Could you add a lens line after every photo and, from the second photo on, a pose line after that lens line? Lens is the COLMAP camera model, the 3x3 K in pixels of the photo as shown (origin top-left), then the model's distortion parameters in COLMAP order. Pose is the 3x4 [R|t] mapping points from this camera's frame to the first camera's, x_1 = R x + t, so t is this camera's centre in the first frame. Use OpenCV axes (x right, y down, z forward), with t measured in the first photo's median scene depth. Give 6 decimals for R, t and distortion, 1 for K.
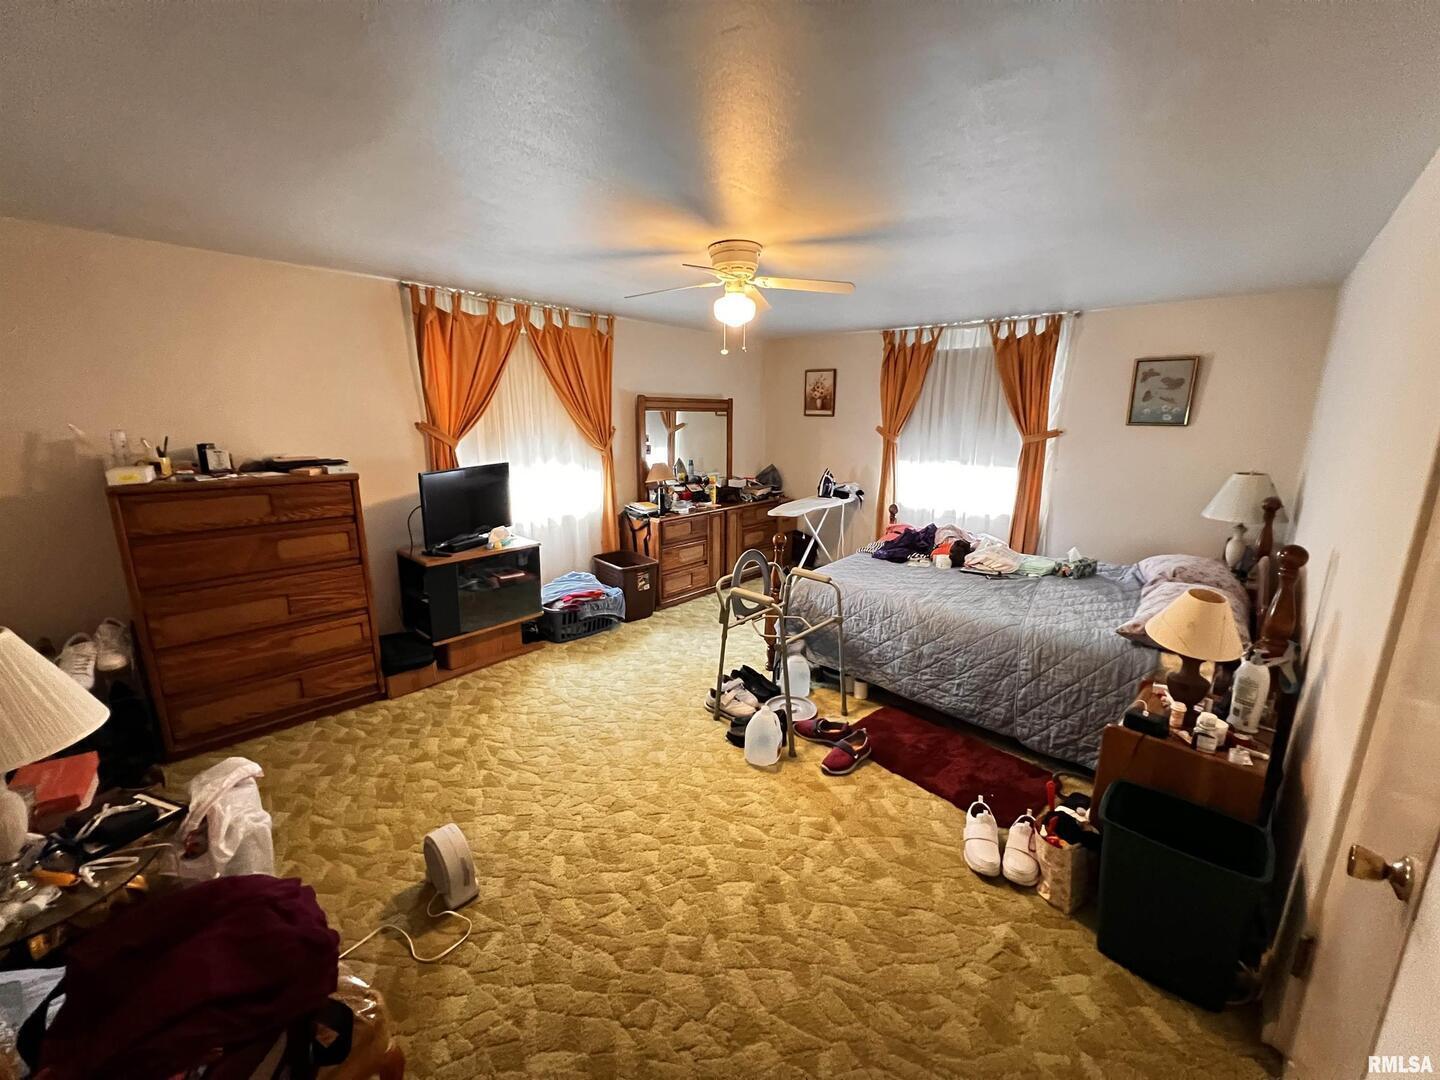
lens RADIAL K [[579.6, 0, 720.0], [0, 579.6, 540.0], [0, 0, 1]] dist [0.000225, 0.000302]
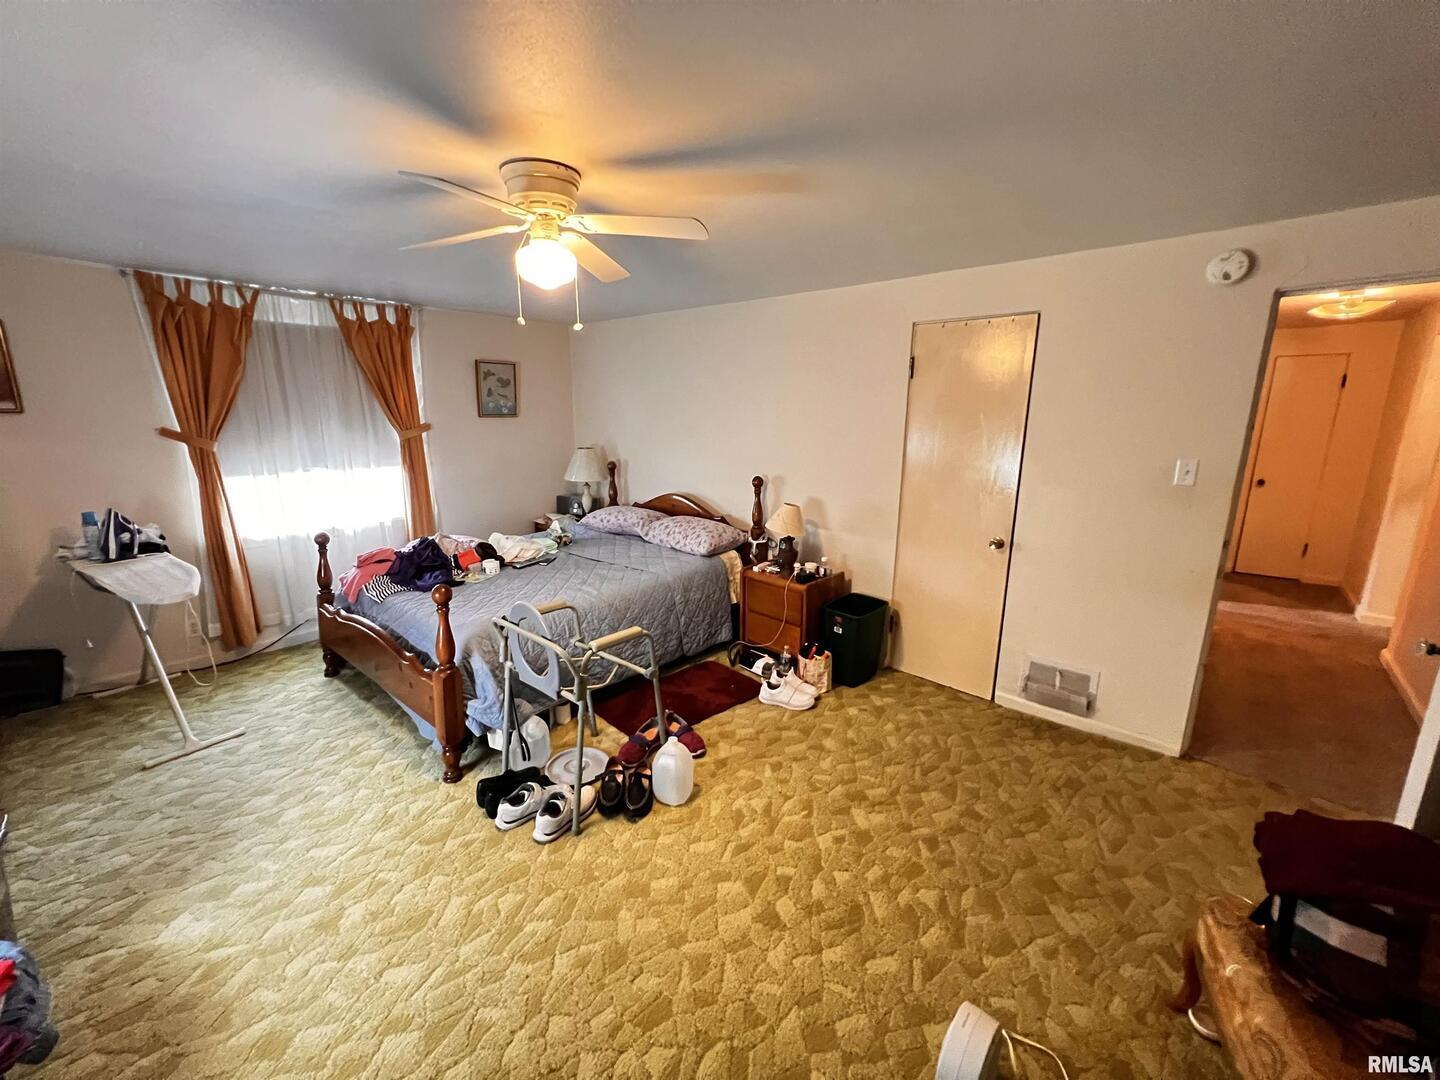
lens RADIAL K [[579.6, 0, 720.0], [0, 579.6, 540.0], [0, 0, 1]] dist [0.000225, 0.000302]
pose [[-0.019854, -0.228004, 0.973458, -0.499861], [0.208024, 0.951399, 0.227080, -0.133432], [-0.977922, 0.207011, 0.028541, 0.572493]]
